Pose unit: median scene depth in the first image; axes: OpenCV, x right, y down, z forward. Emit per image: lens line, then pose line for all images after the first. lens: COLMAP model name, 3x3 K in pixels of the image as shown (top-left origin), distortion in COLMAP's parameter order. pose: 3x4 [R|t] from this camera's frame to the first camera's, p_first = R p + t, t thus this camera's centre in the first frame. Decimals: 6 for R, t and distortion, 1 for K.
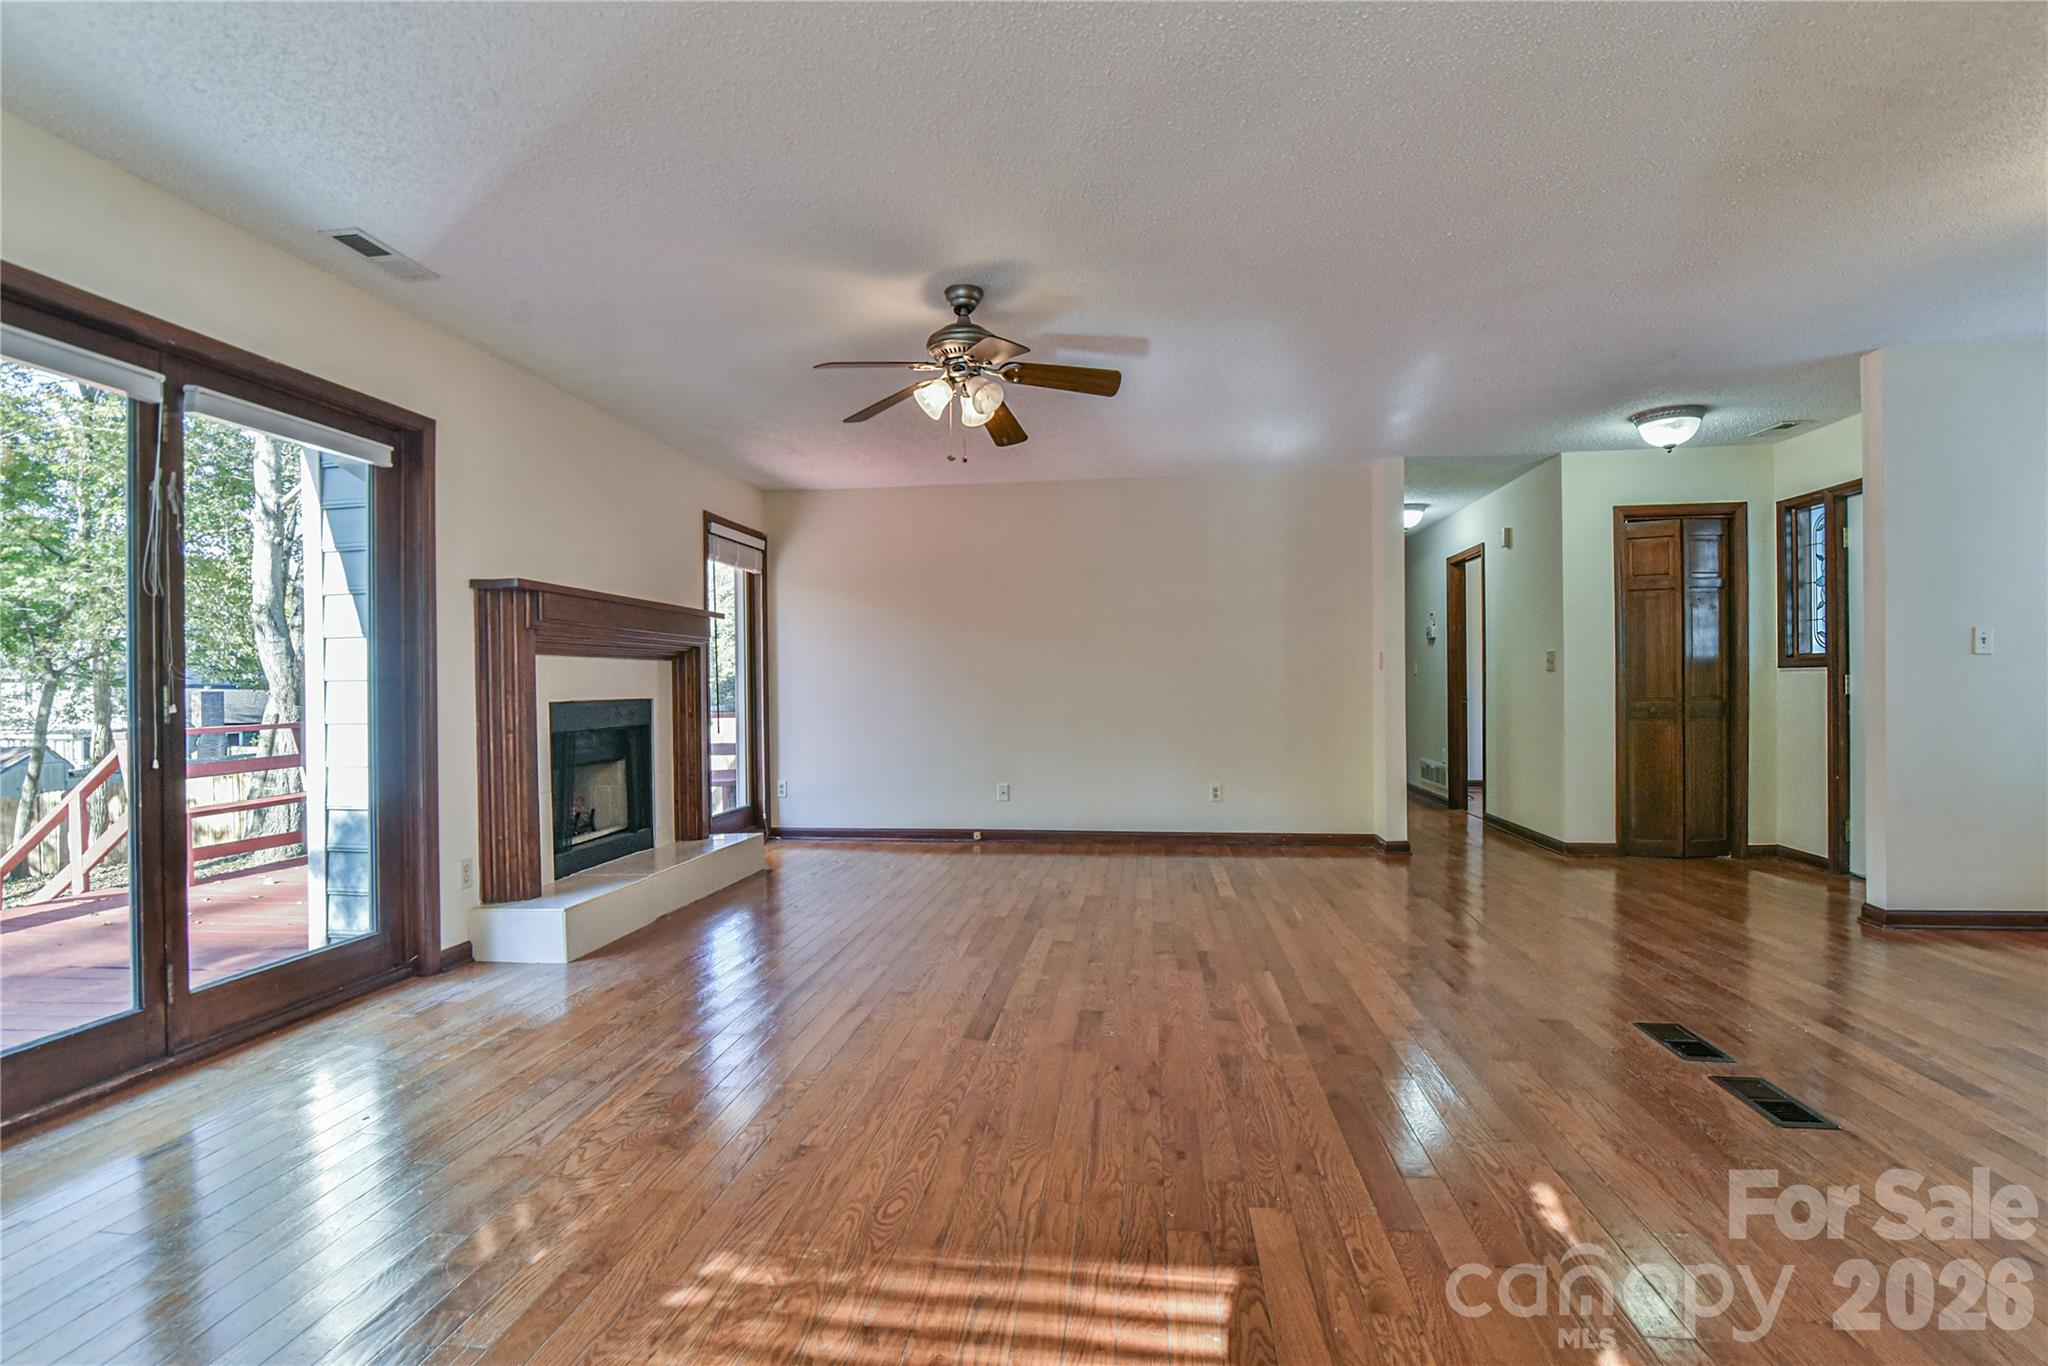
lens RADIAL K [[935.4, 0, 1013.5], [0, 935.4, 693.7], [0, 0, 1]] dist [-0.021134, 0.001105]
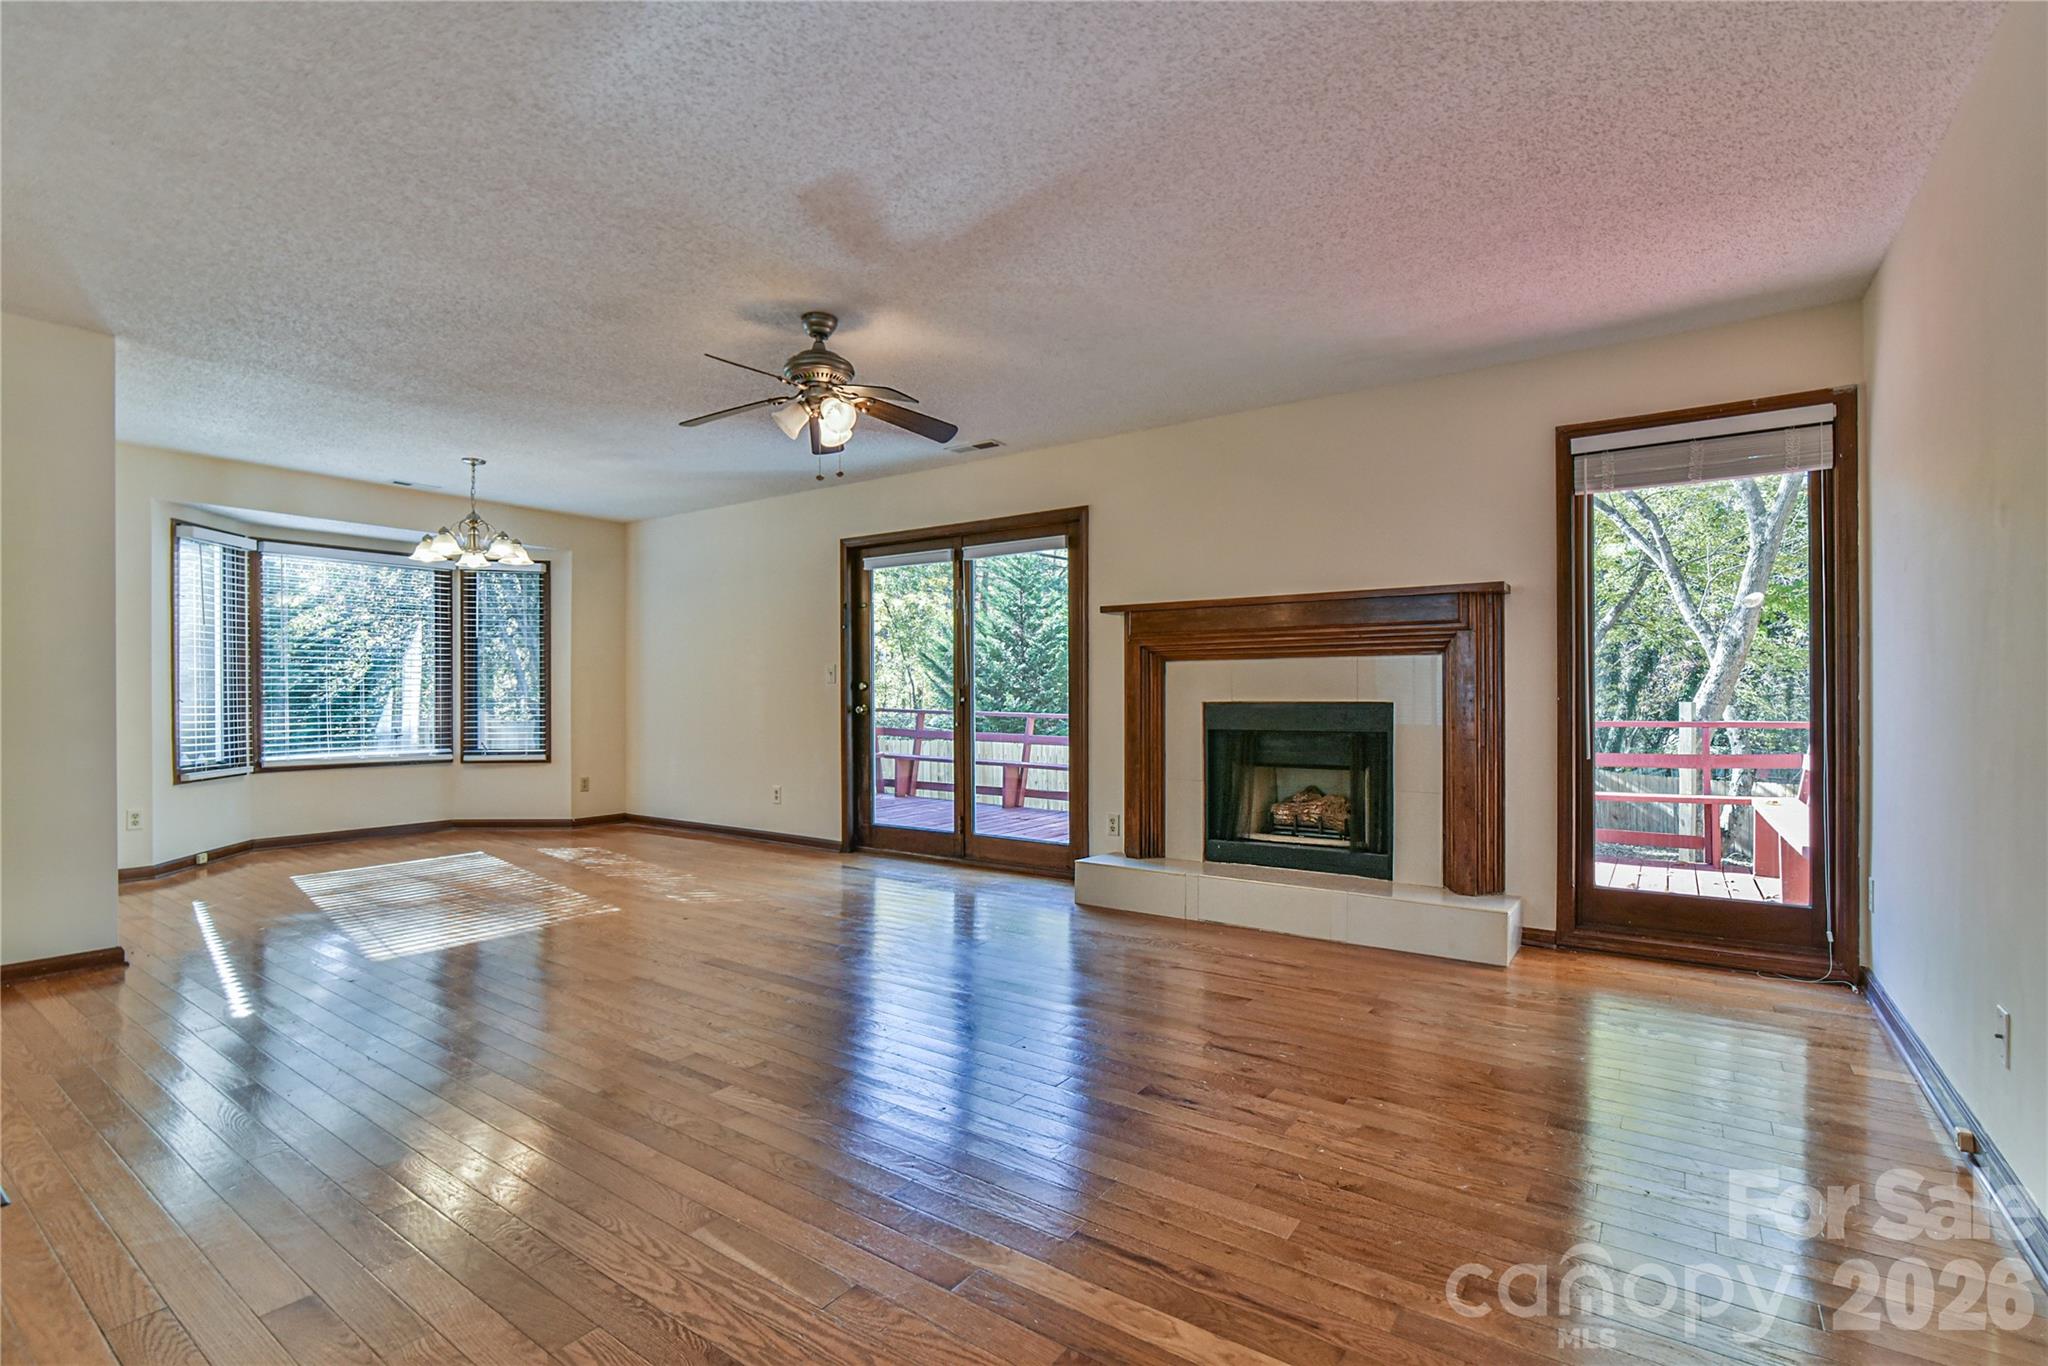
lens RADIAL K [[935.4, 0, 1013.5], [0, 935.4, 693.7], [0, 0, 1]] dist [-0.021134, 0.001105]
pose [[-0.459415, 0.008484, -0.888181, 0.742885], [-0.000457, 0.999952, 0.009788, -0.014727], [0.888221, 0.004903, -0.459389, 1.582013]]
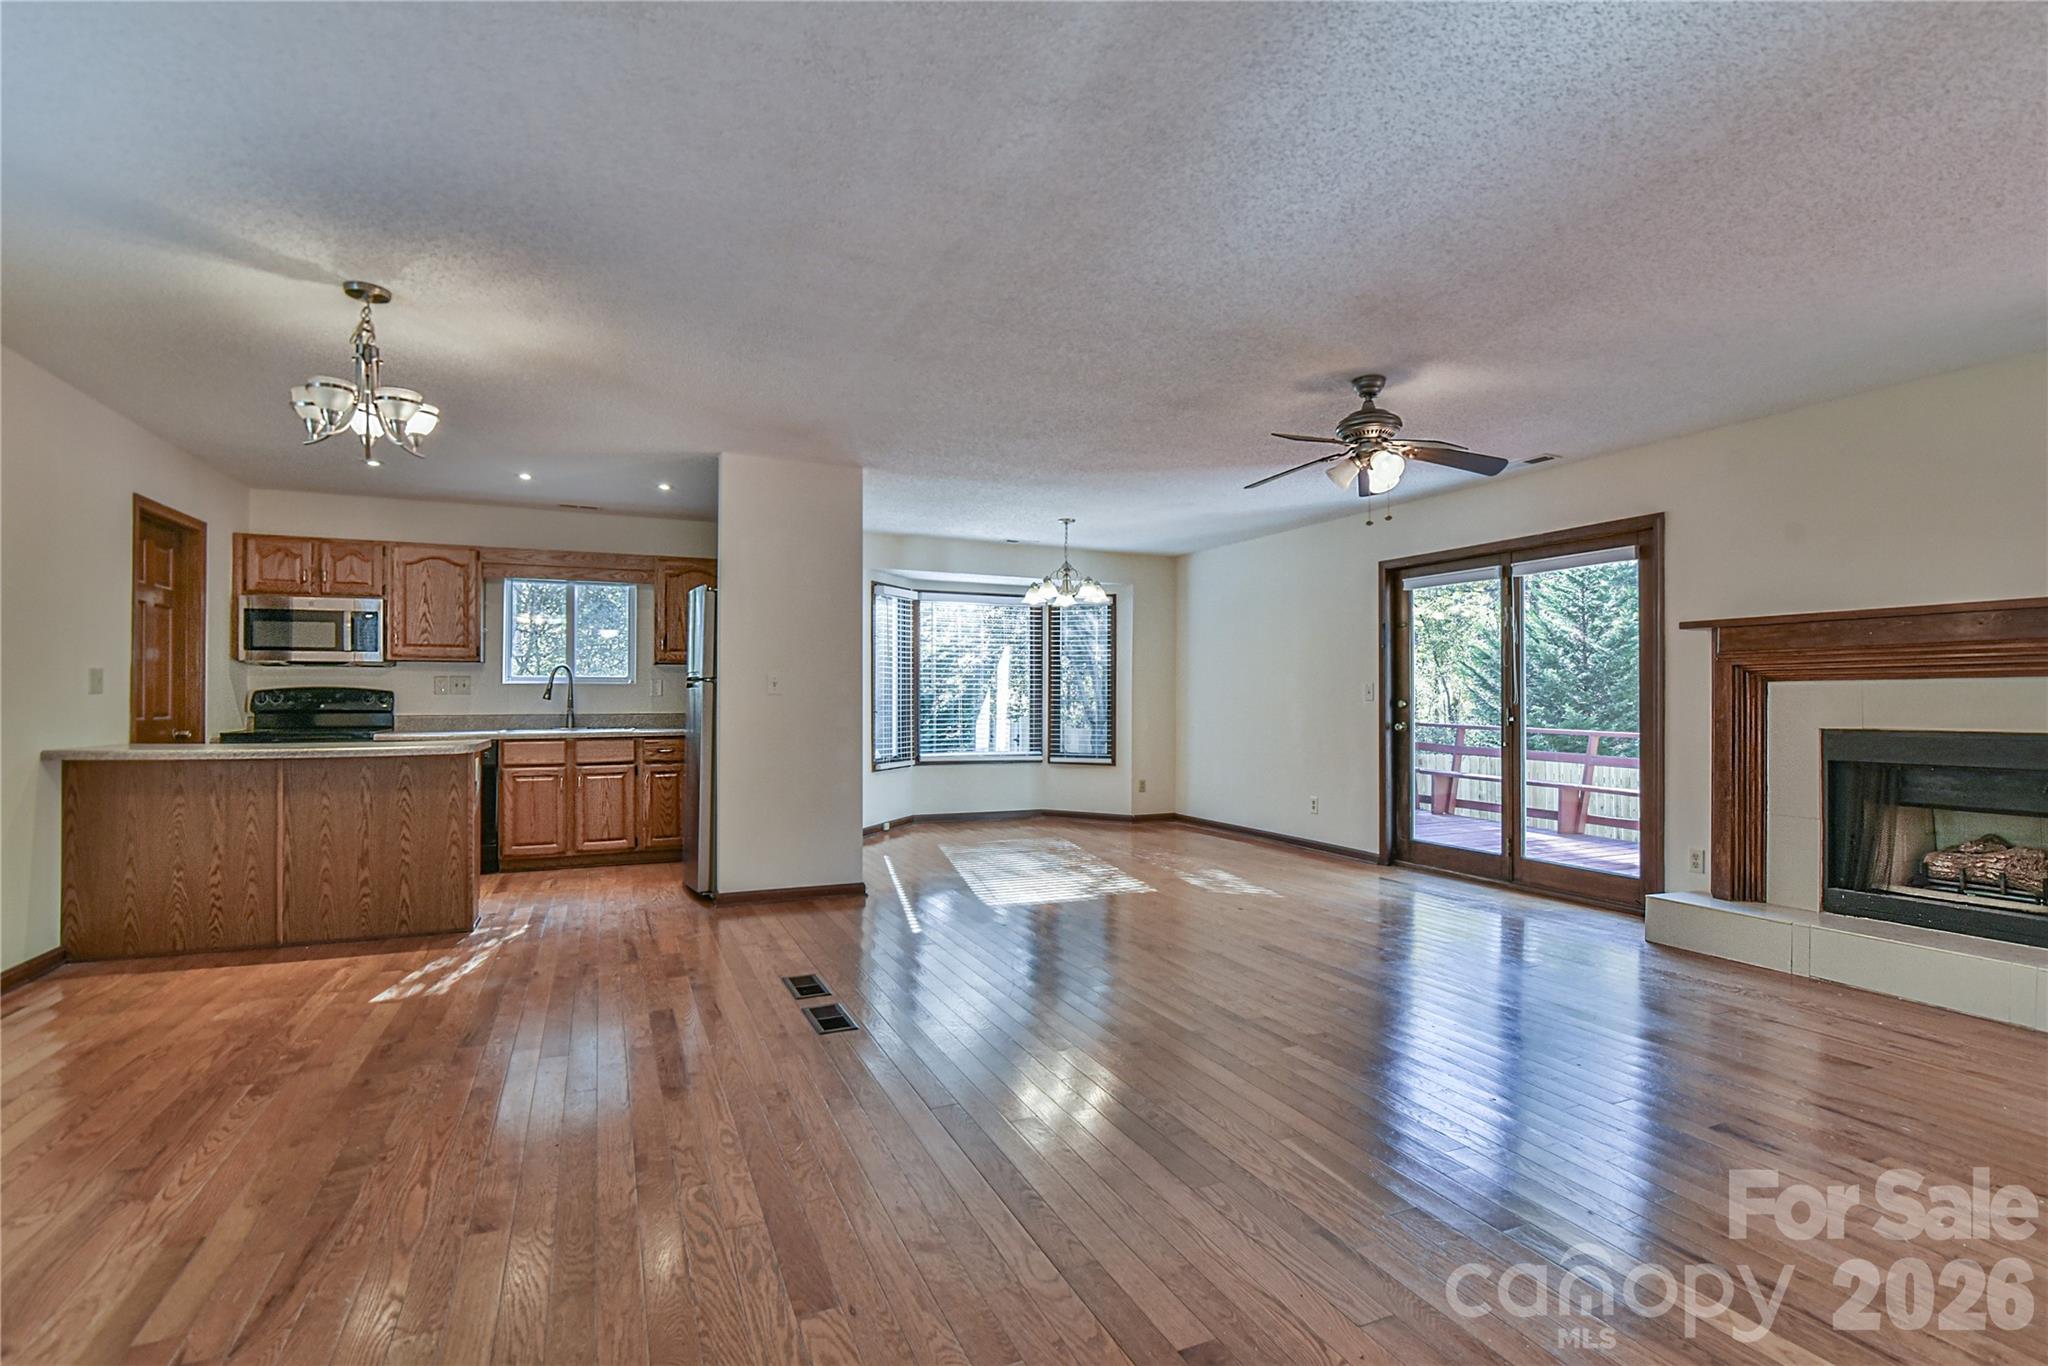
lens RADIAL K [[935.4, 0, 1013.5], [0, 935.4, 693.7], [0, 0, 1]] dist [-0.021134, 0.001105]
pose [[-0.852194, 0.000594, -0.523226, 0.887874], [-0.000785, 0.999997, 0.002414, -0.035314], [0.523226, 0.002468, -0.852191, 1.660215]]
